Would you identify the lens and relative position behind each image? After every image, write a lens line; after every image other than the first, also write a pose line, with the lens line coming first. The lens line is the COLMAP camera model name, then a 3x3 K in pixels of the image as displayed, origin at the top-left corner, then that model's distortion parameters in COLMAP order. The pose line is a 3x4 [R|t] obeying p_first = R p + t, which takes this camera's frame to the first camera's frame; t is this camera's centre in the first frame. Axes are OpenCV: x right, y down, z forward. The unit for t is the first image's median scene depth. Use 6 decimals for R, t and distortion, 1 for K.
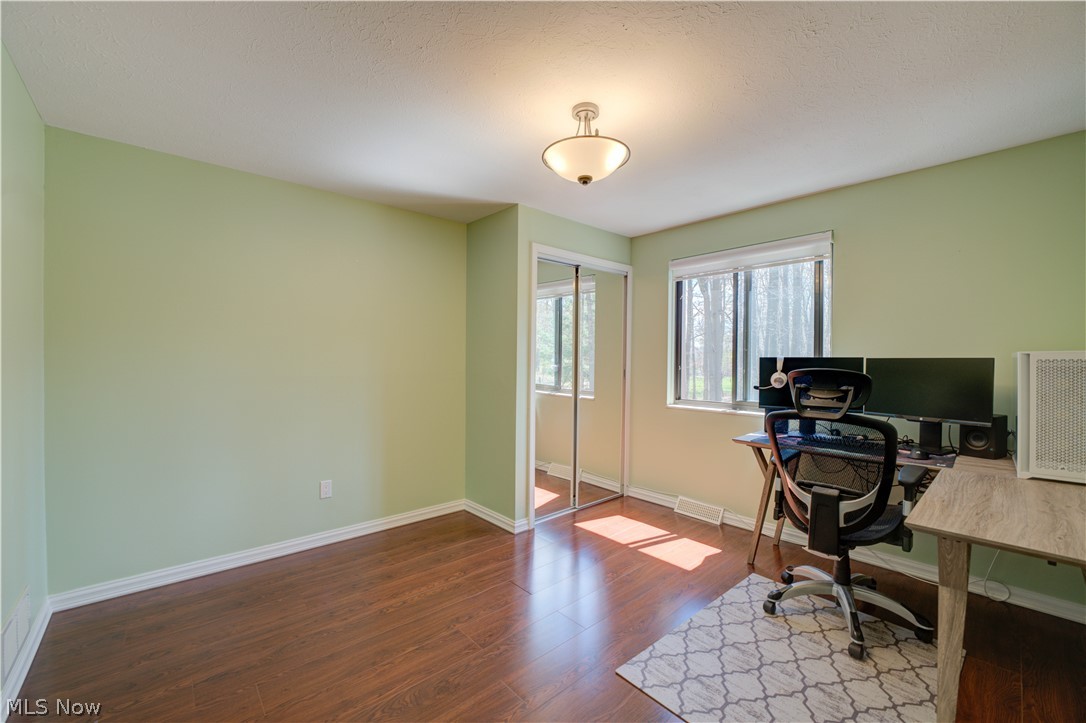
lens RADIAL K [[435.5, 0, 541.9], [0, 435.5, 363.9], [0, 0, 1]] dist [-0.032320, 0.004902]
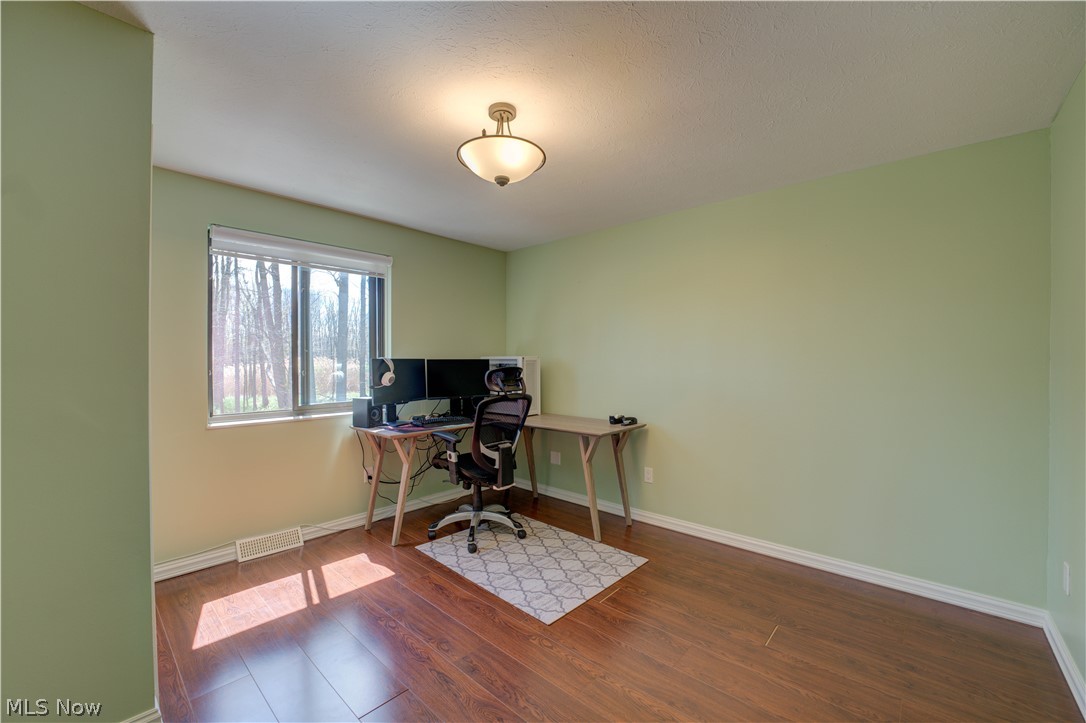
lens RADIAL K [[435.5, 0, 541.9], [0, 435.5, 363.9], [0, 0, 1]] dist [-0.032320, 0.004902]
pose [[-0.103508, -0.010822, 0.994570, -0.878868], [0.010877, 0.999869, 0.012012, -0.015366], [-0.994569, 0.012062, -0.103377, 0.993539]]
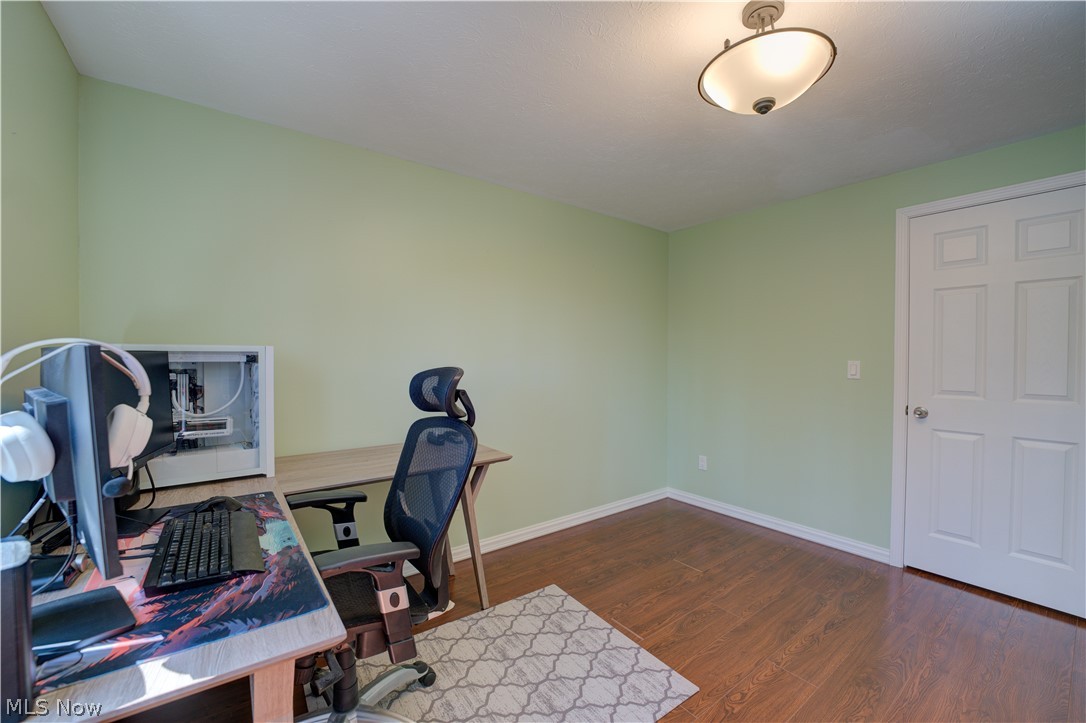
lens RADIAL K [[435.5, 0, 541.9], [0, 435.5, 363.9], [0, 0, 1]] dist [-0.032320, 0.004902]
pose [[-0.995919, -0.011169, 0.089561, 0.386097], [-0.008351, 0.999460, 0.031776, -0.022166], [-0.089868, 0.030898, -0.995474, 1.704075]]
